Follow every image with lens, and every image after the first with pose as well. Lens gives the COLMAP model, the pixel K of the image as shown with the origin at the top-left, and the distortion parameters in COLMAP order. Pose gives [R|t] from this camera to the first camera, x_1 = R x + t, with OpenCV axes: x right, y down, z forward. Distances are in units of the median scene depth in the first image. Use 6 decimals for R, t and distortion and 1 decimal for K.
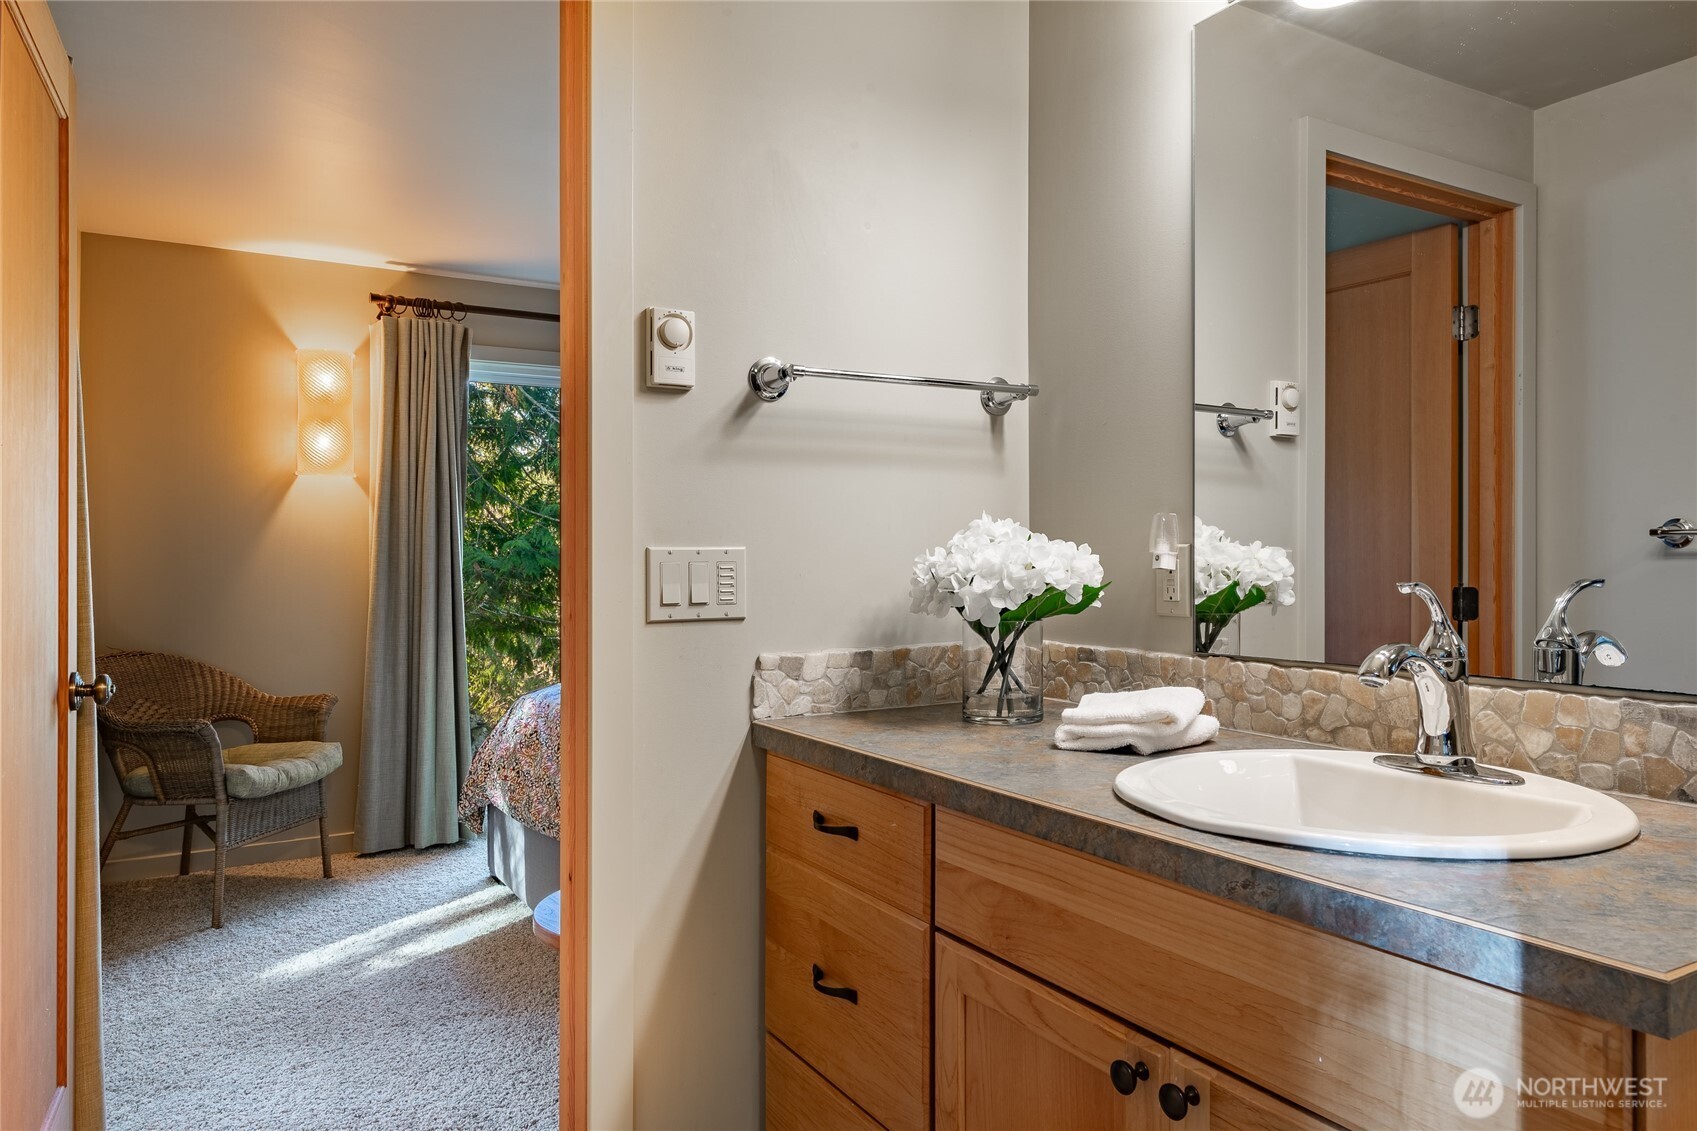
lens RADIAL K [[1134.7, 0, 851.5], [0, 1134.7, 562.5], [0, 0, 1]] dist [-0.003276, -0.000687]
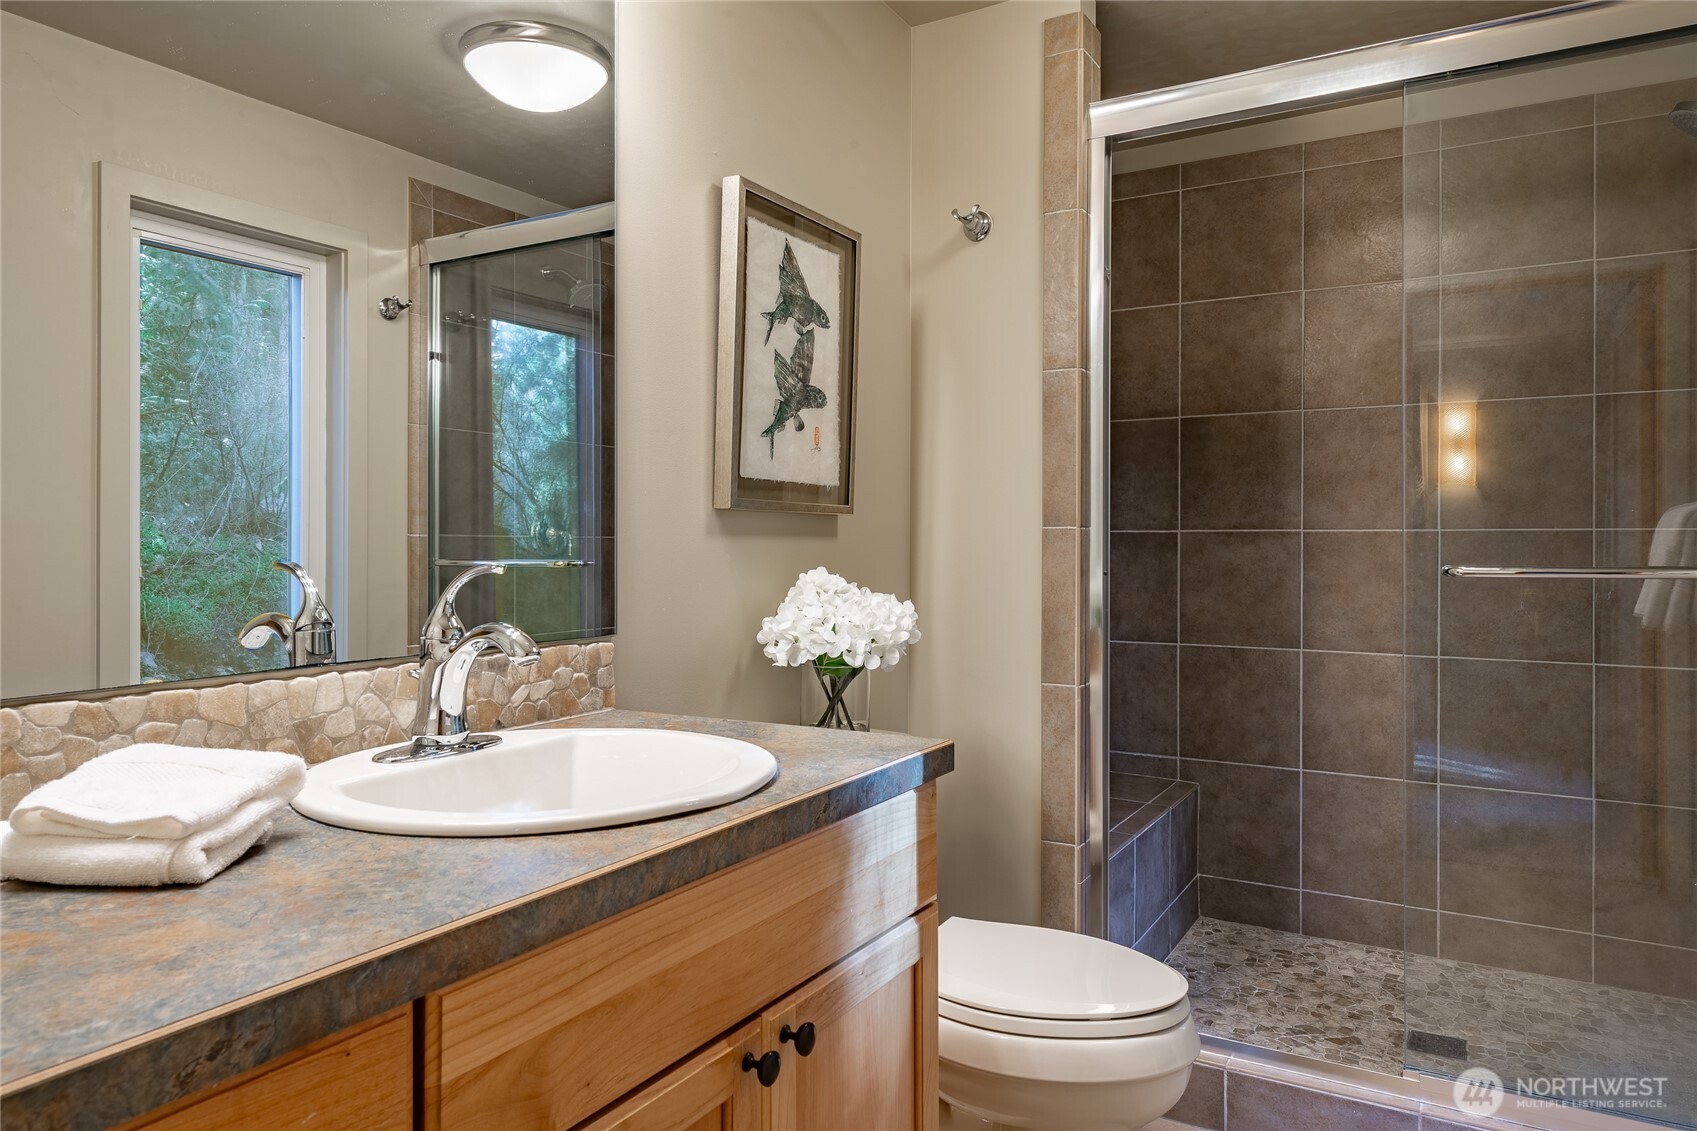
lens RADIAL K [[1134.7, 0, 850.4], [0, 1134.7, 556.1], [0, 0, 1]] dist [-0.003276, -0.000687]
pose [[-0.505483, -0.004911, 0.862823, -0.506589], [0.005597, 0.999944, 0.008970, 0.004117], [-0.862819, 0.009364, -0.505427, 1.141495]]
